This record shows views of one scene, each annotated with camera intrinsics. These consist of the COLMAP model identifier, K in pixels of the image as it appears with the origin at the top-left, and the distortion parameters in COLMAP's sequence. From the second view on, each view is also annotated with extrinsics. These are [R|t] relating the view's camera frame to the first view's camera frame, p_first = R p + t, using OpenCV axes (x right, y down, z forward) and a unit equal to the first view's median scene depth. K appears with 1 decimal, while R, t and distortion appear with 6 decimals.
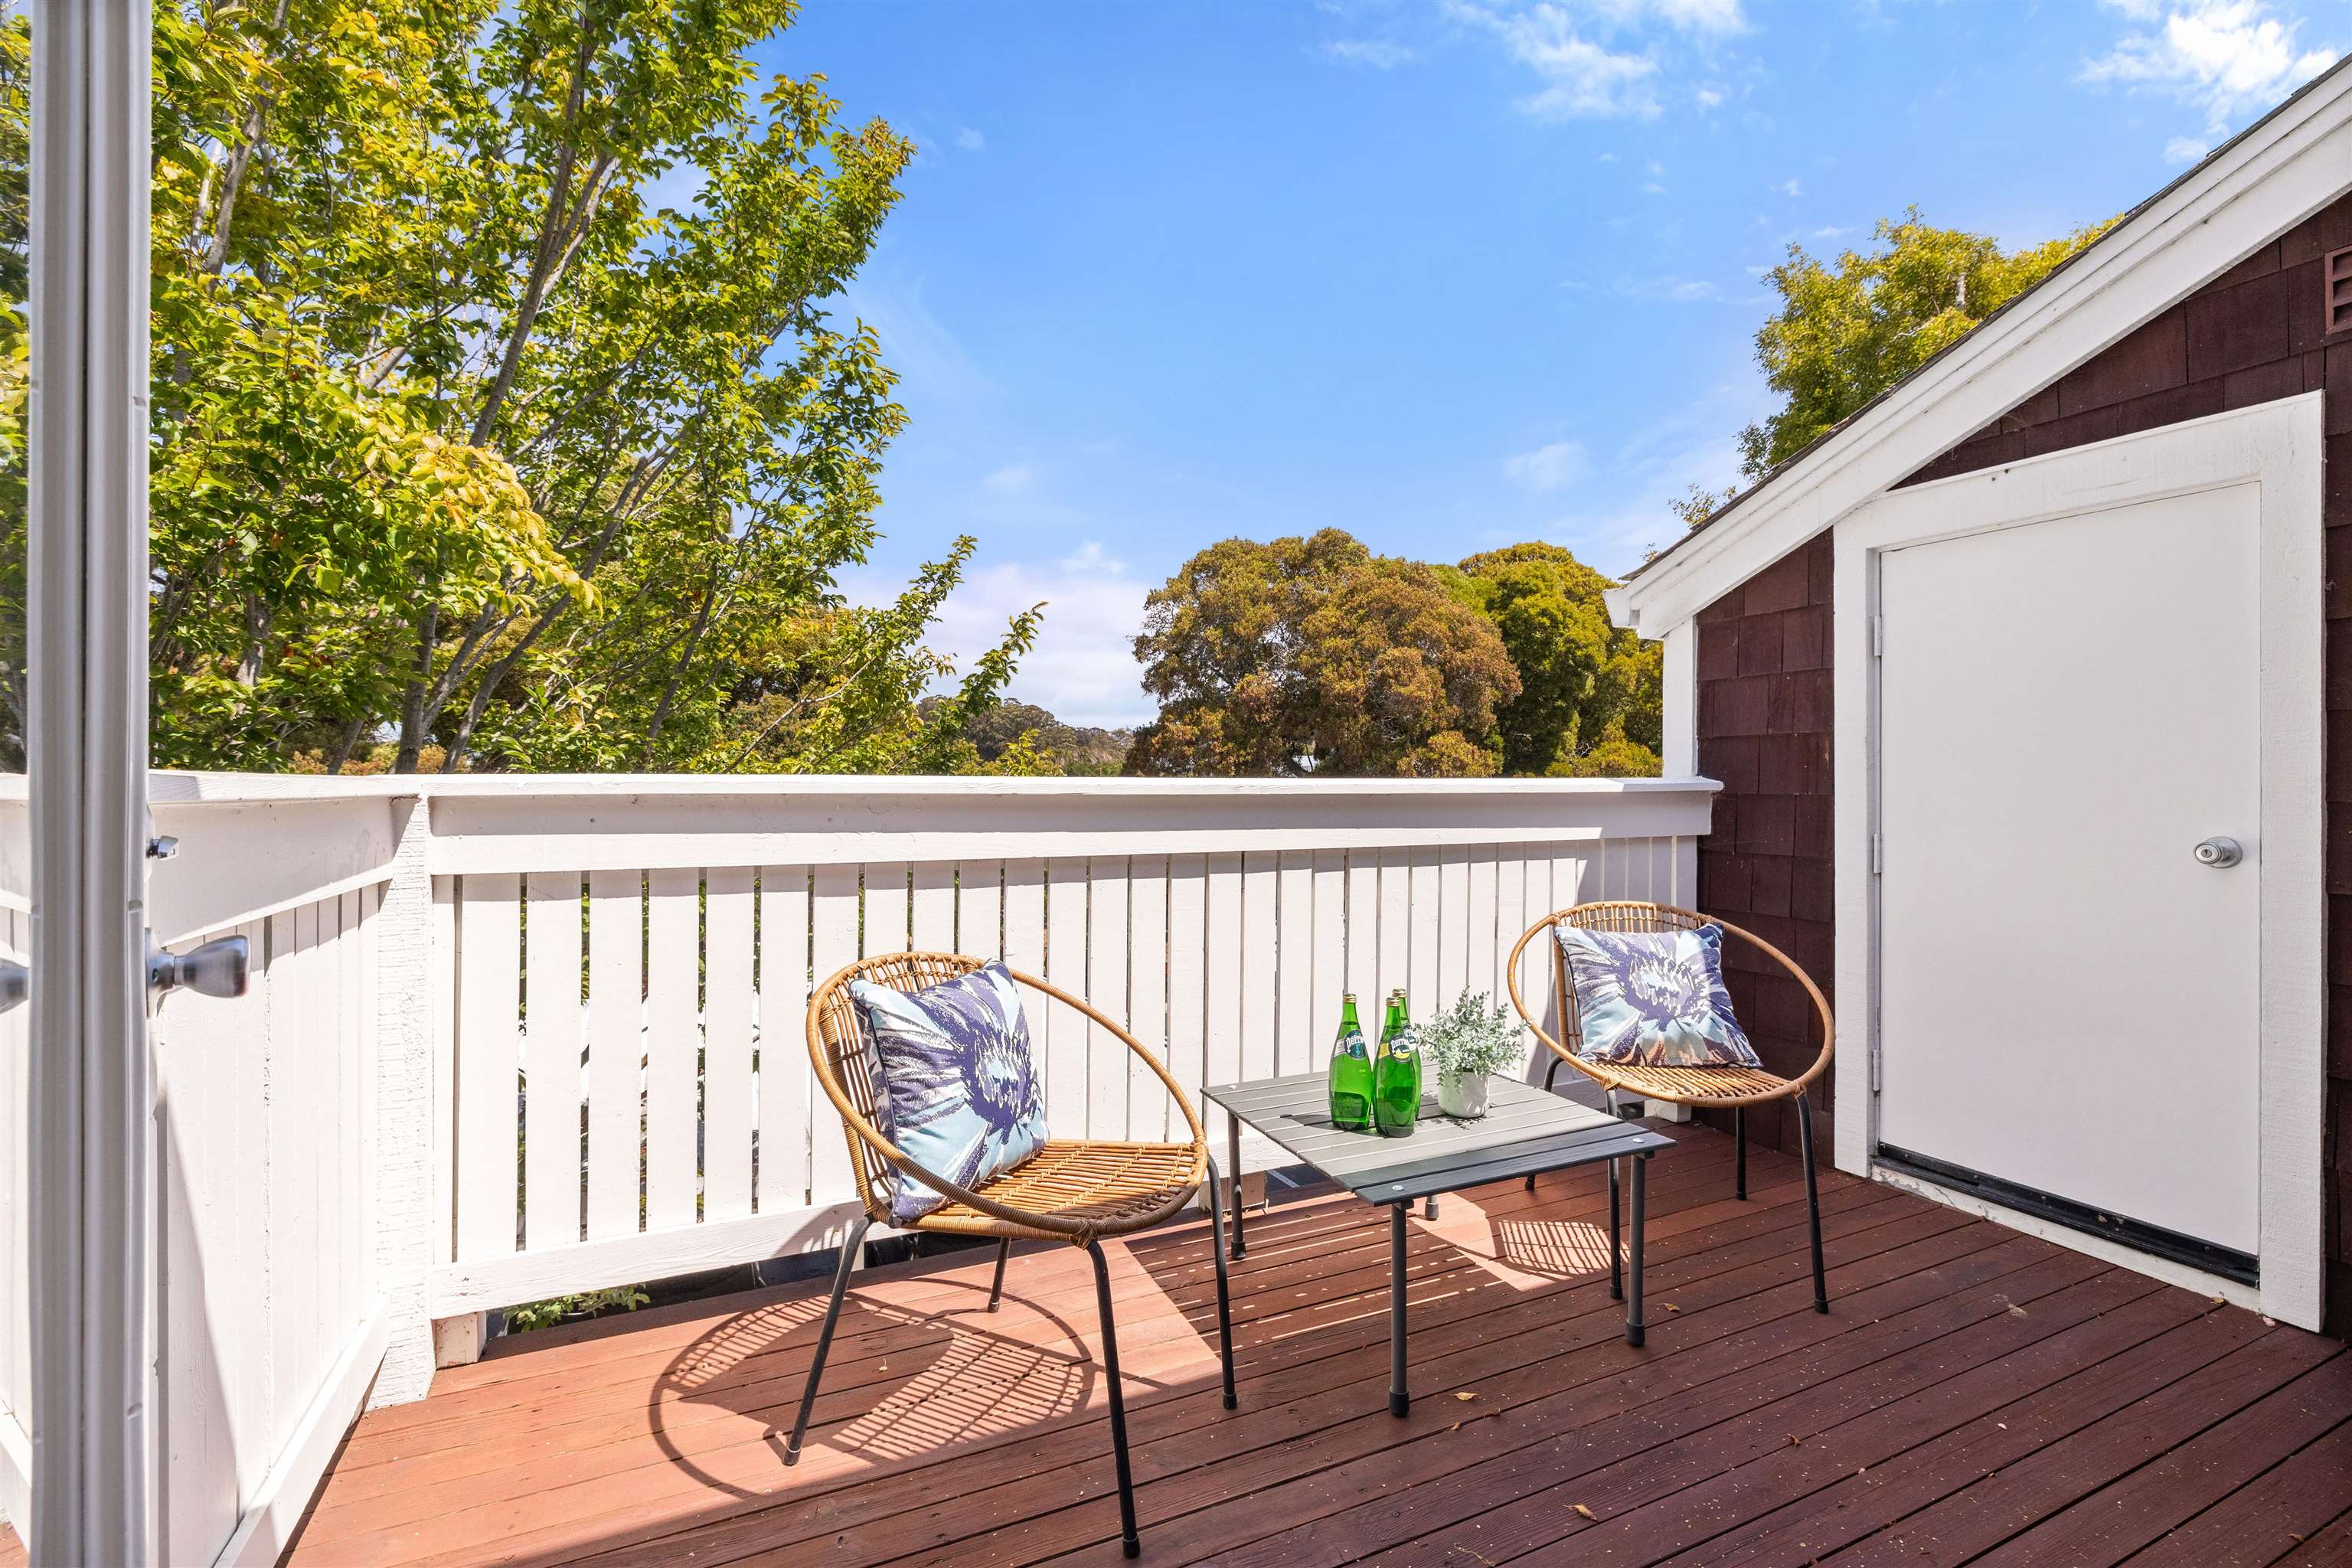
lens RADIAL K [[1068.3, 0, 1176.0], [0, 1068.3, 784.0], [0, 0, 1]] dist [-0.017169, -0.000121]
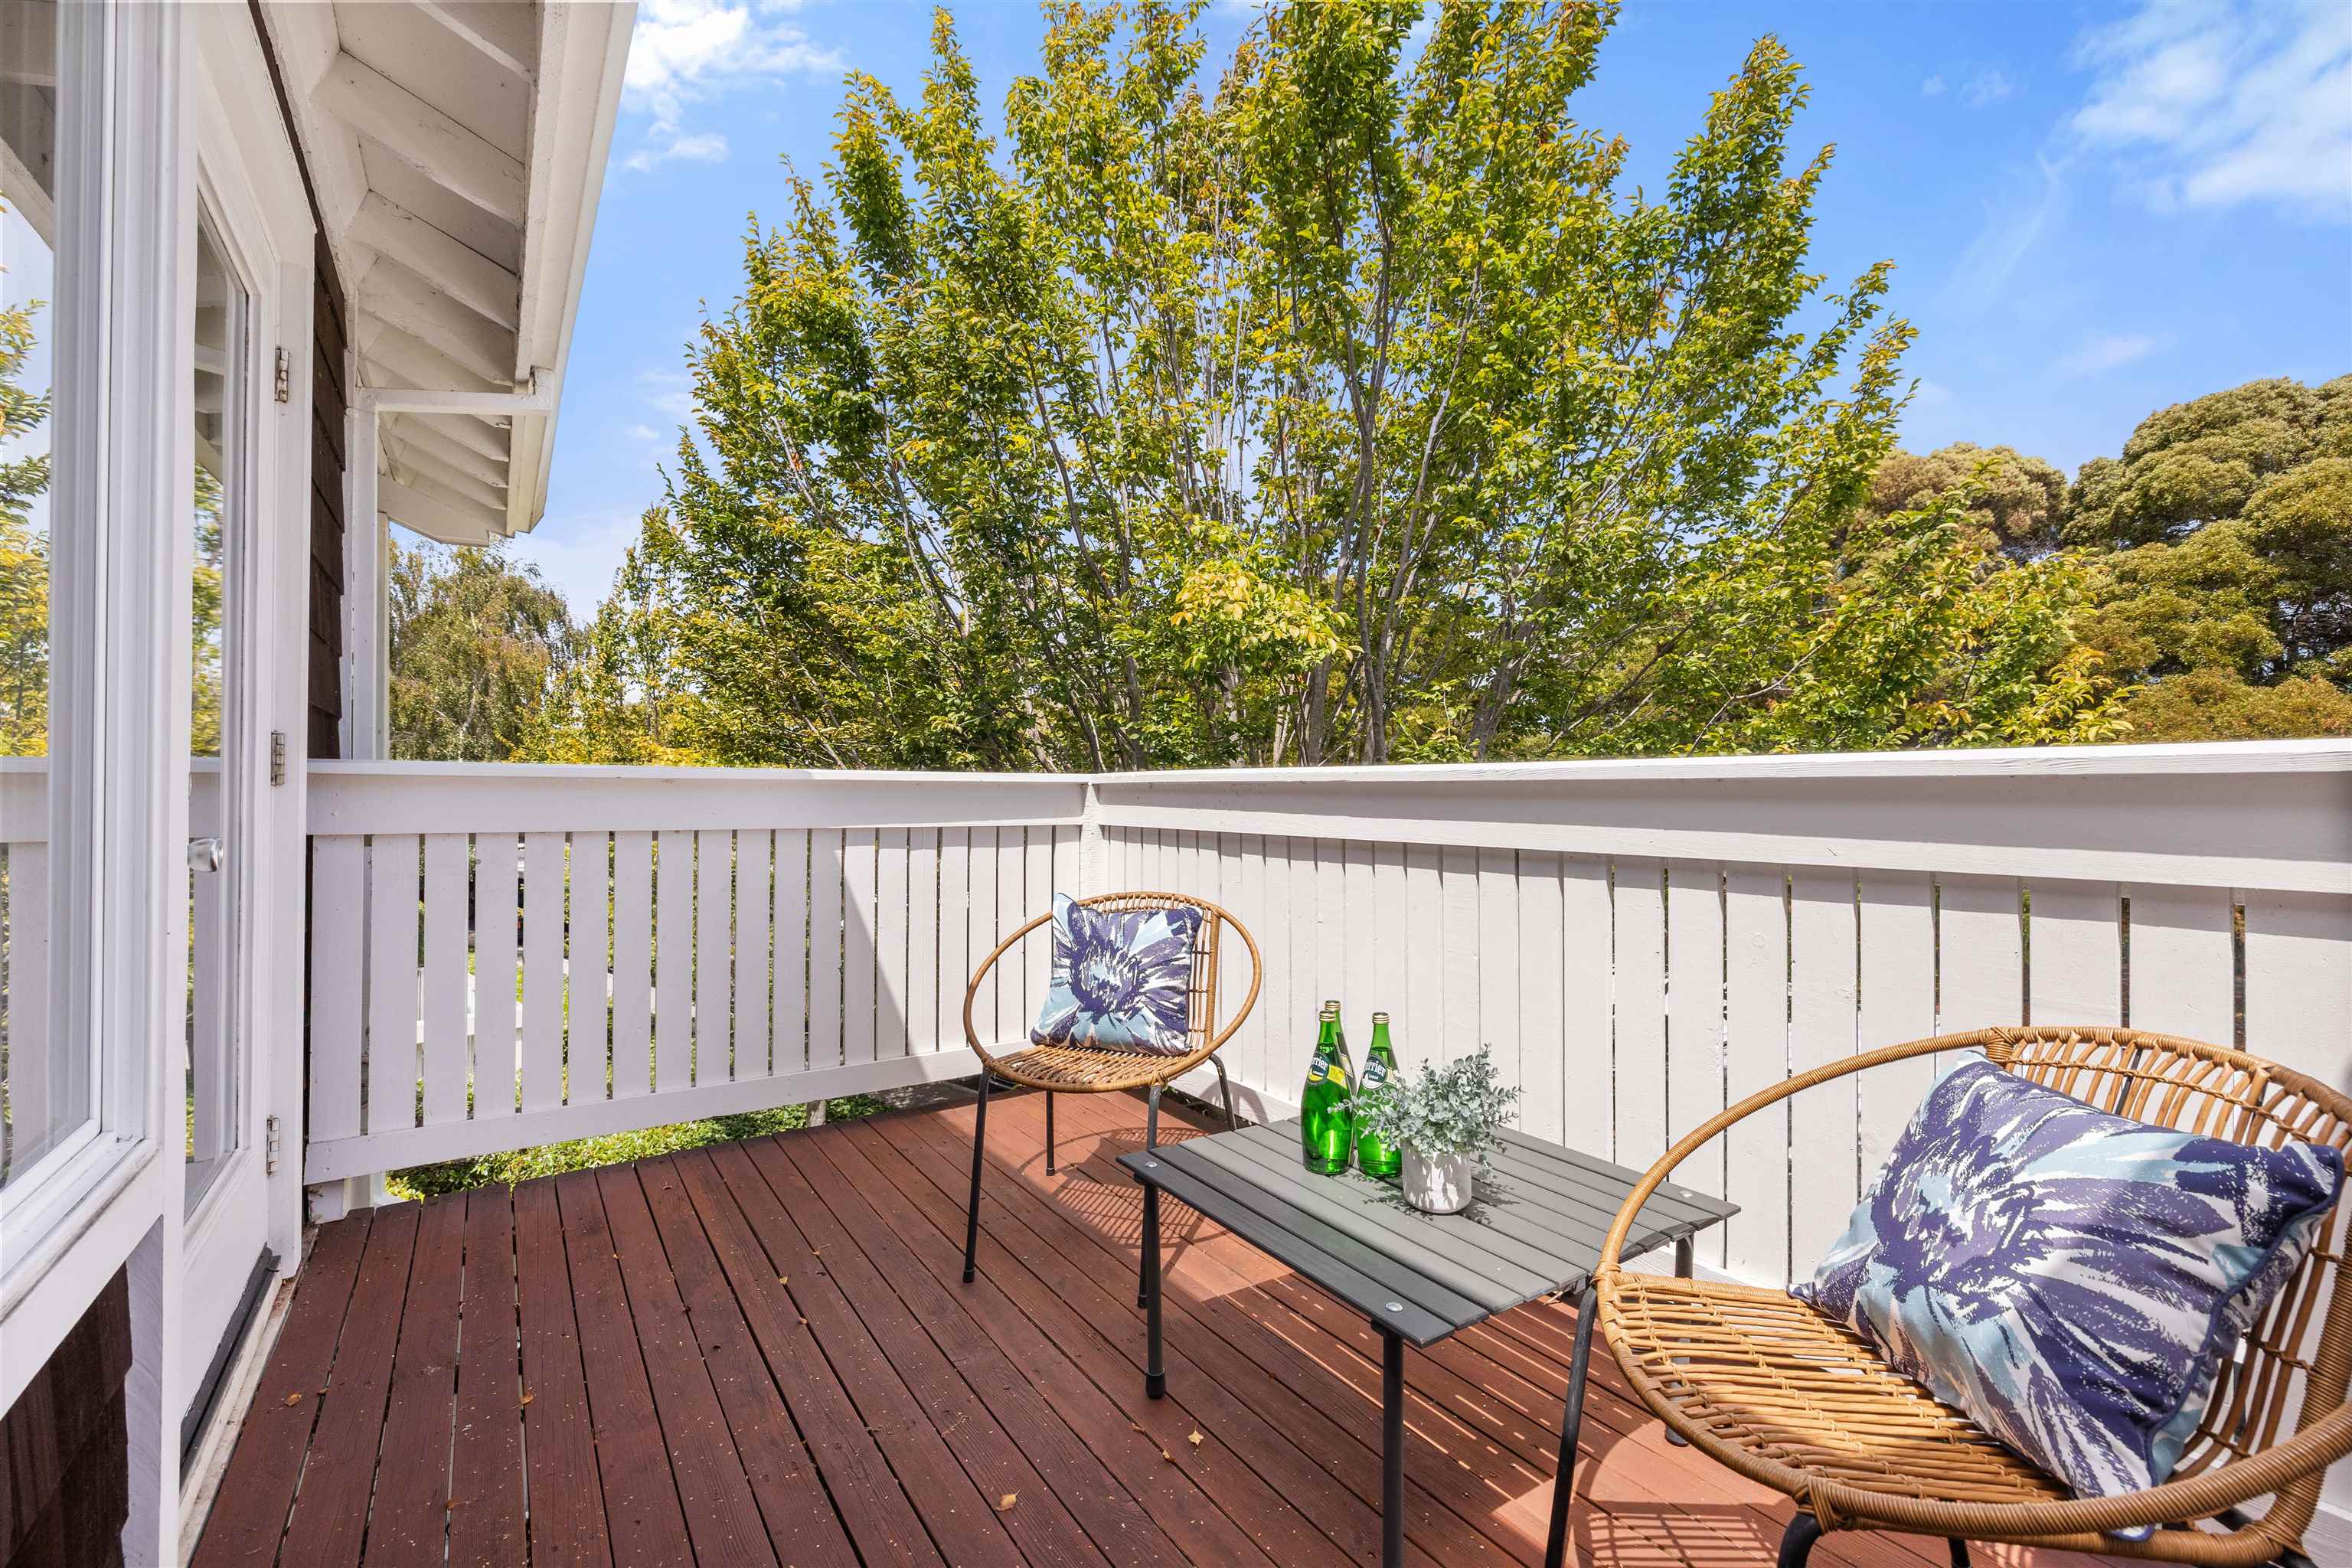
lens RADIAL K [[994.6, 0, 1142.7], [0, 994.6, 770.0], [0, 0, 1]] dist [-0.008224, 0.000015]
pose [[0.133022, -0.019293, -0.990925, 0.960080], [0.000570, 0.999812, -0.019389, 0.018868], [0.991113, 0.002014, 0.133008, 0.722703]]
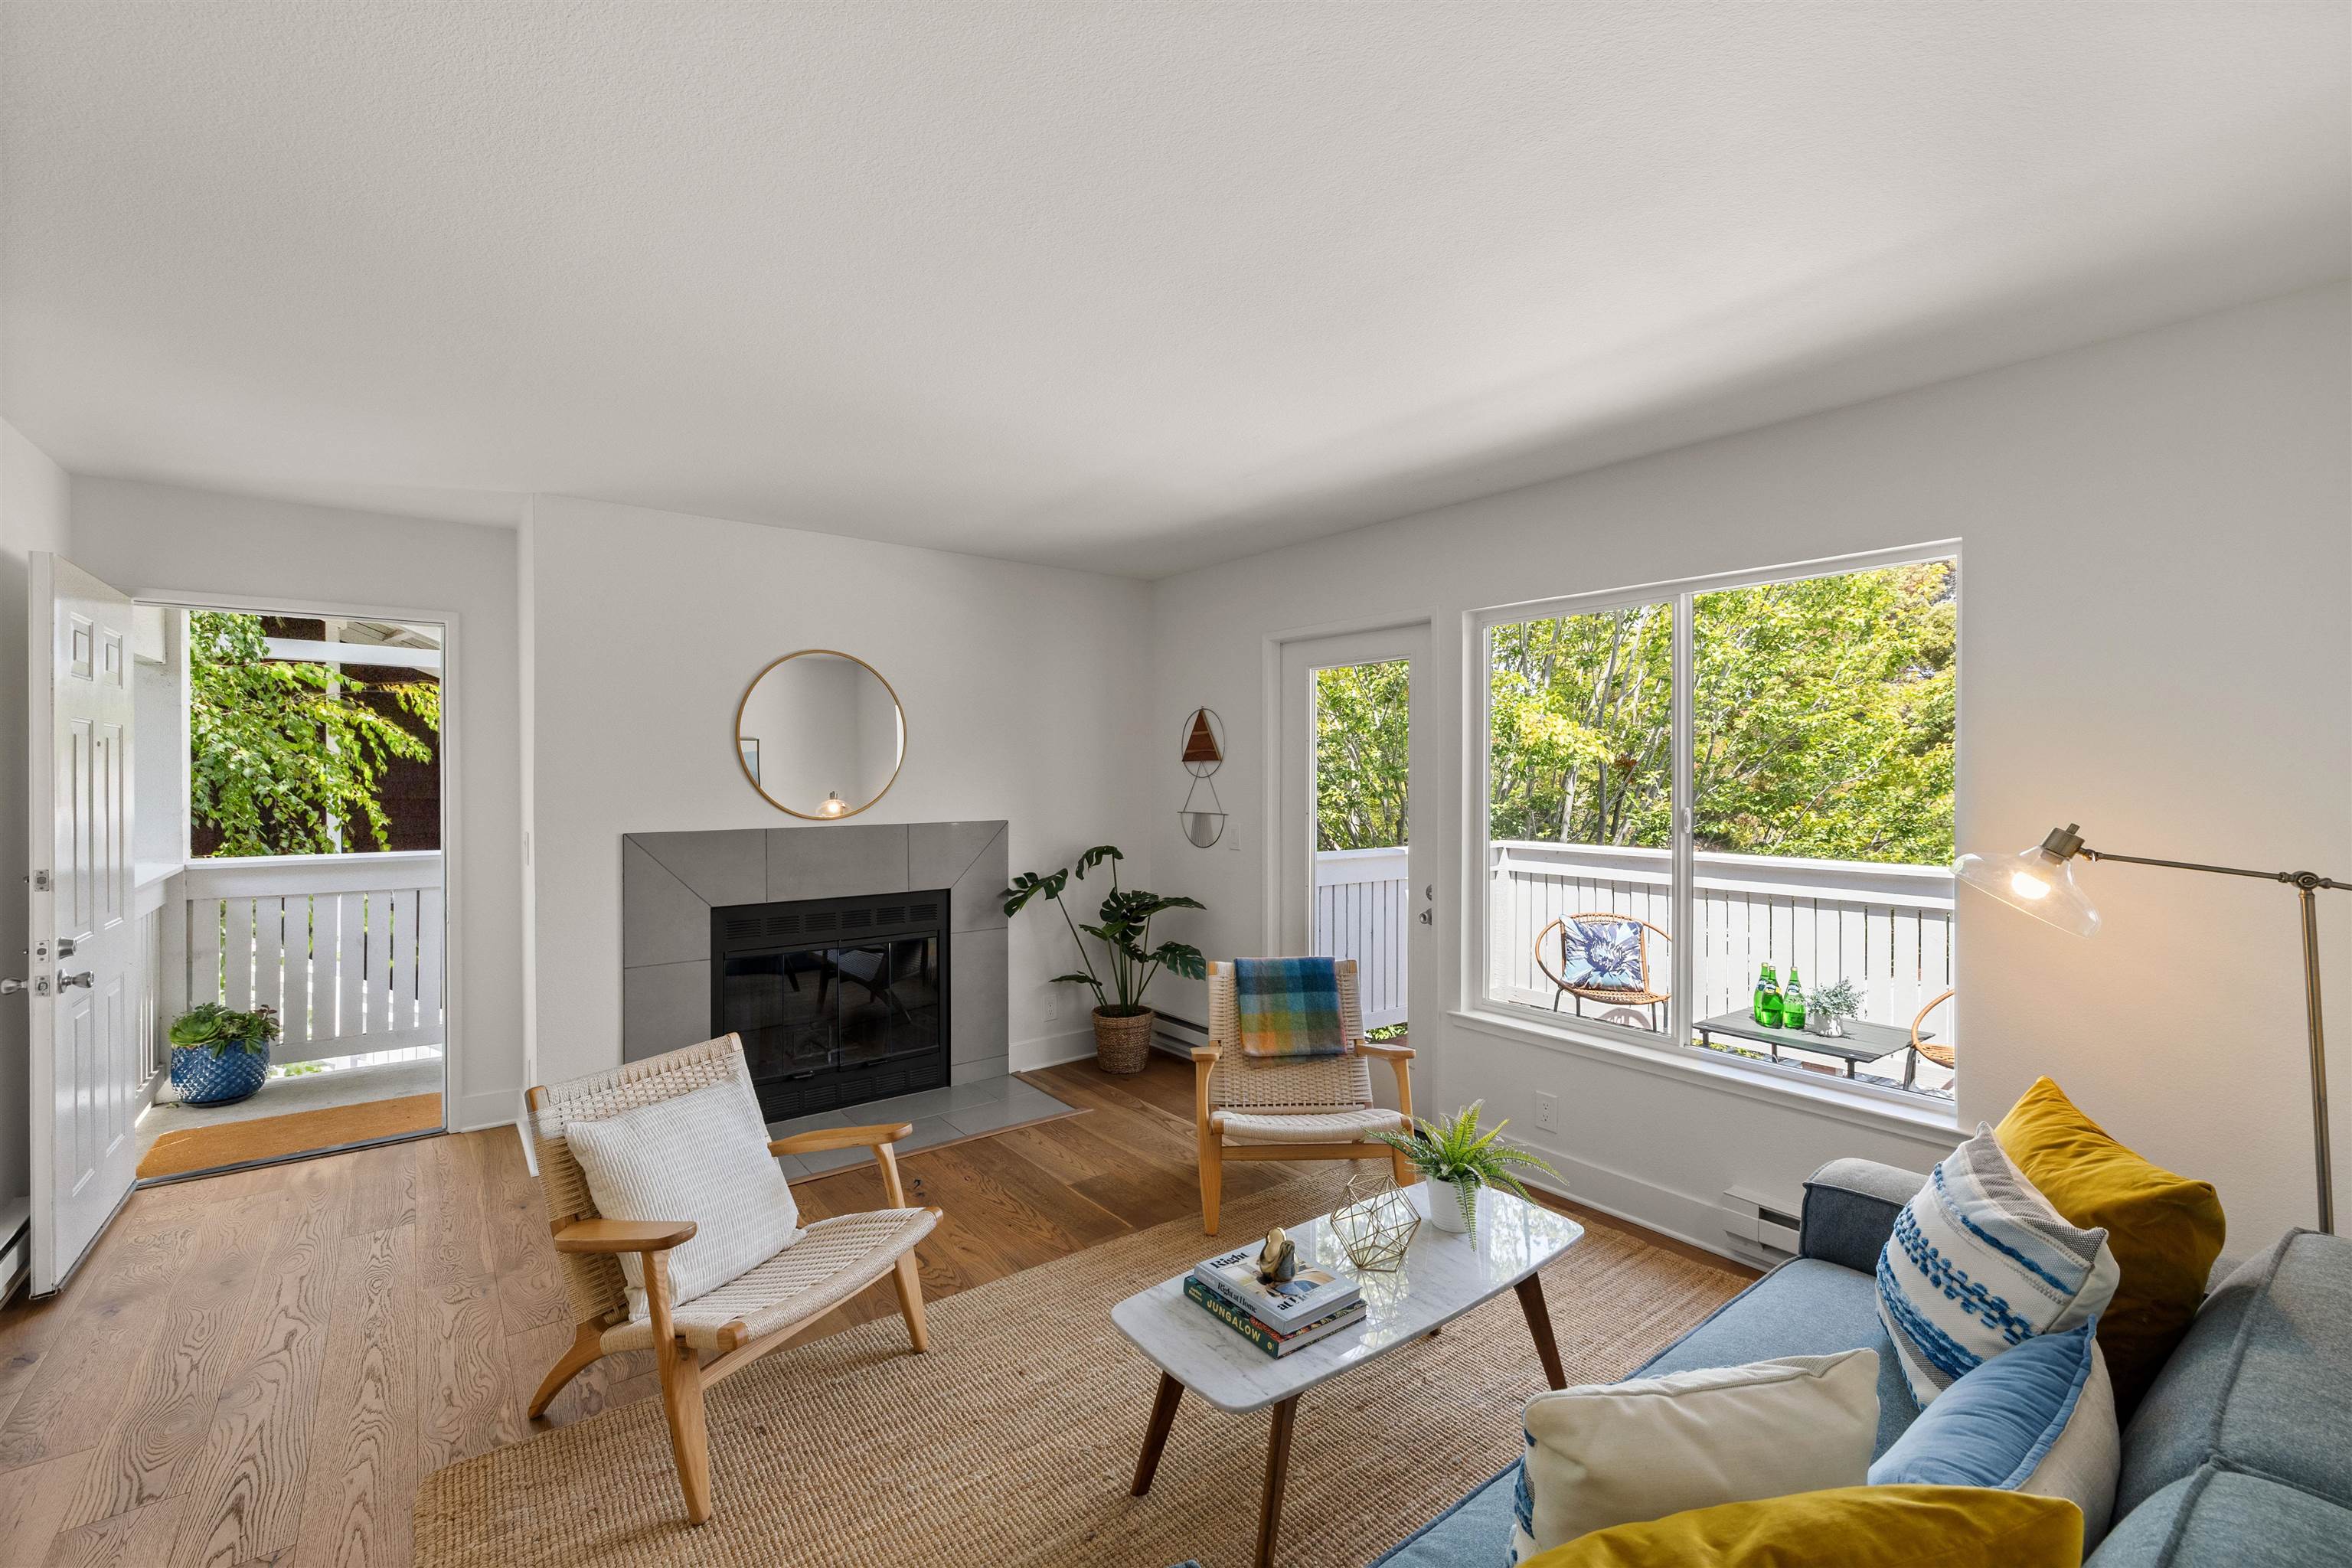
lens RADIAL K [[994.6, 0, 1142.7], [0, 994.6, 770.0], [0, 0, 1]] dist [-0.008224, 0.000015]
pose [[0.185482, -0.002359, -0.982645, 1.946196], [0.000930, 0.999997, -0.002225, -0.203075], [0.982647, -0.000502, 0.185483, -0.664891]]
